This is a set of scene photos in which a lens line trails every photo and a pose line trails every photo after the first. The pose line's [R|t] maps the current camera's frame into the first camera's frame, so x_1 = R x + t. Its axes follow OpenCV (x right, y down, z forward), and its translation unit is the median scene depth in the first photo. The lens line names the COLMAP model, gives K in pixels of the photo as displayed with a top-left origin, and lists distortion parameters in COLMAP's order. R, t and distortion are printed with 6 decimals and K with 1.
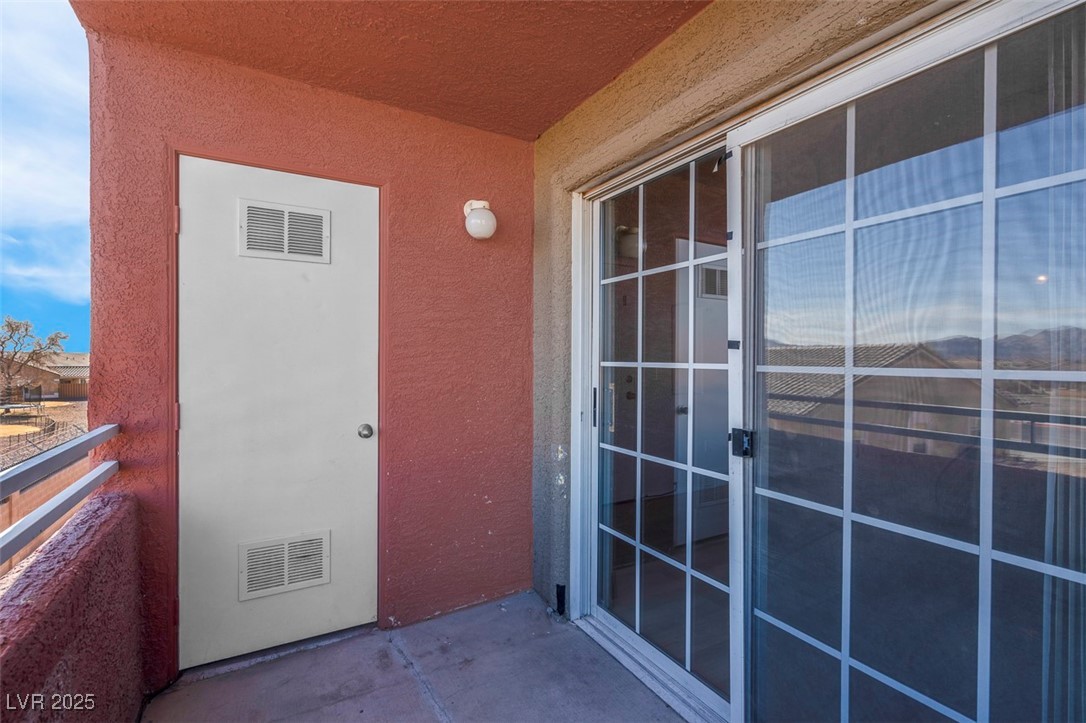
lens RADIAL K [[489.1, 0, 538.2], [0, 489.1, 360.2], [0, 0, 1]] dist [-0.002293, 0.001049]
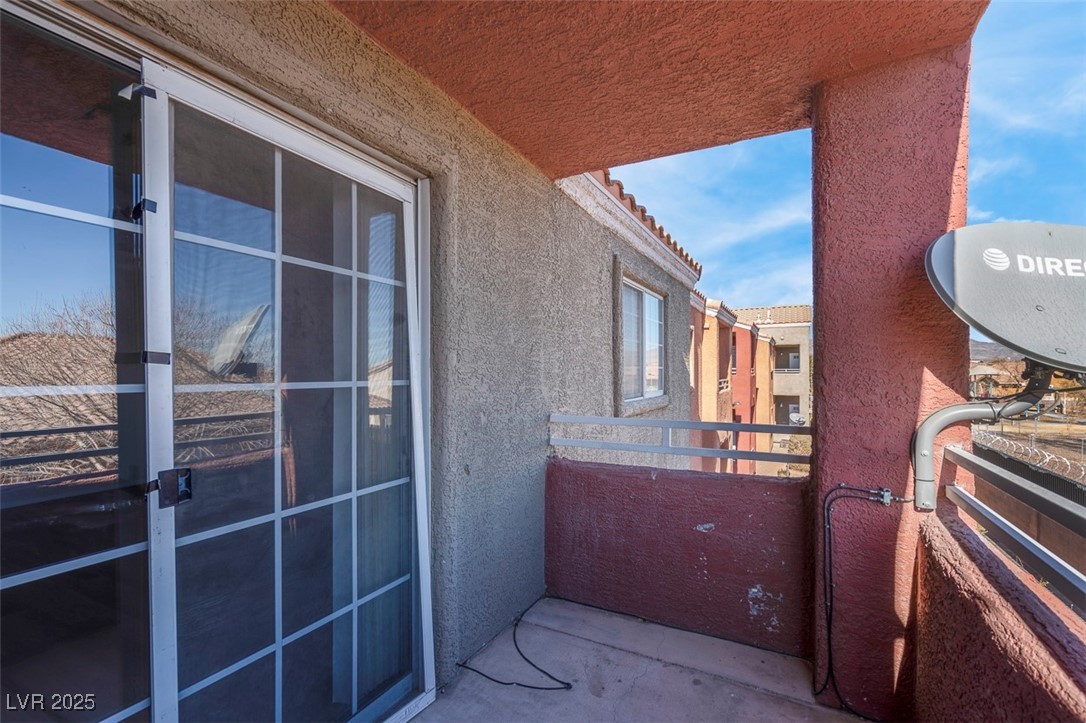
lens RADIAL K [[489.1, 0, 538.2], [0, 489.1, 360.2], [0, 0, 1]] dist [-0.002293, 0.001049]
pose [[-0.541465, 0.011368, 0.840647, -0.384327], [0.000598, 0.999914, -0.013137, -0.013076], [-0.840723, -0.006610, -0.541425, 0.675485]]
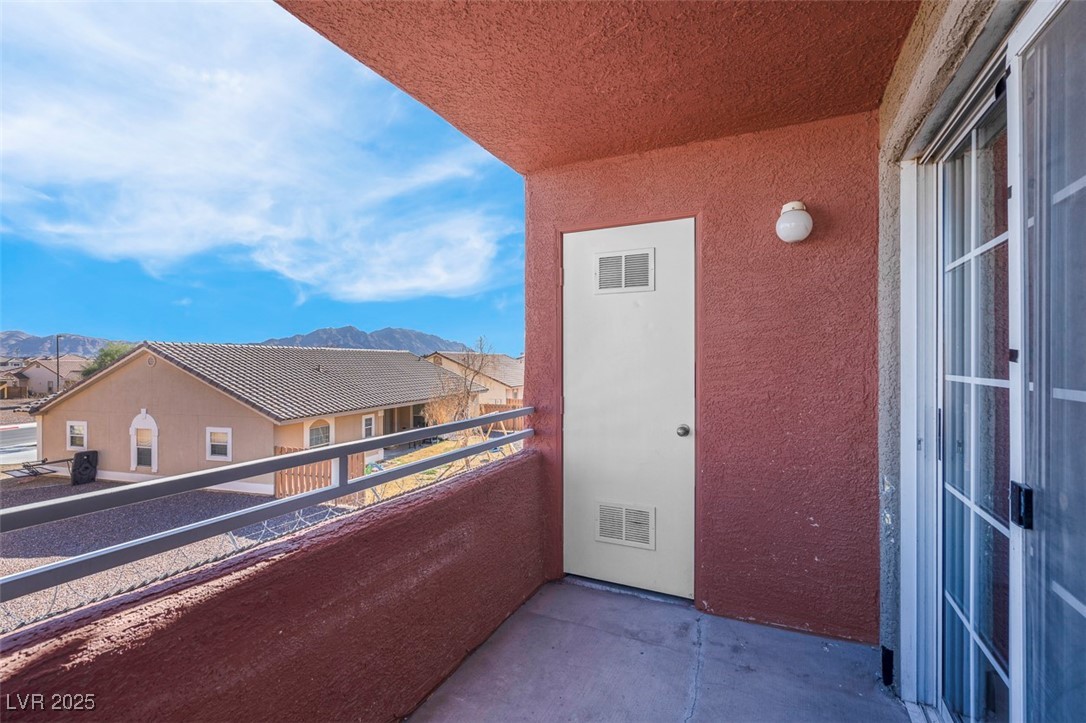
lens RADIAL K [[489.1, 0, 538.2], [0, 489.1, 360.2], [0, 0, 1]] dist [-0.002293, 0.001049]
pose [[0.562721, -0.004086, -0.826637, 0.428973], [-0.000596, 0.999986, -0.005348, -0.015454], [0.826647, 0.003502, 0.562711, 0.066822]]
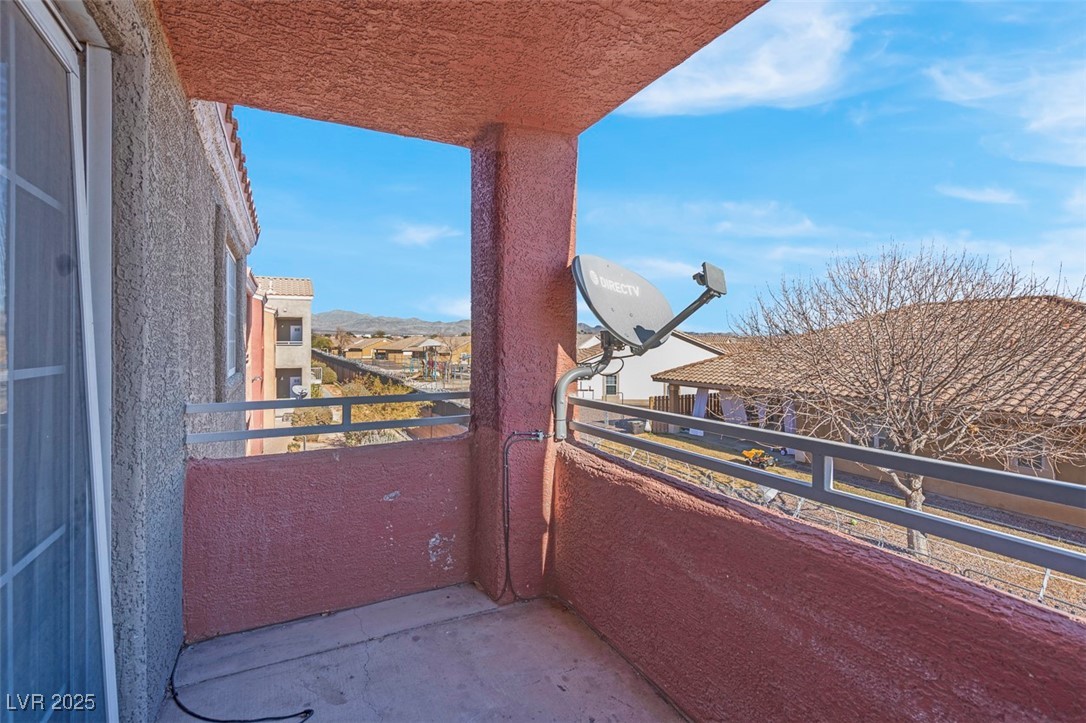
lens RADIAL K [[499.8, 0, 529.1], [0, 499.8, 329.8], [0, 0, 1]] dist [-0.001866, 0.000890]
pose [[-0.998868, -0.005354, 0.047255, -0.025716], [-0.006351, 0.999760, -0.020984, -0.020315], [-0.047132, -0.021261, -0.998662, 0.936166]]
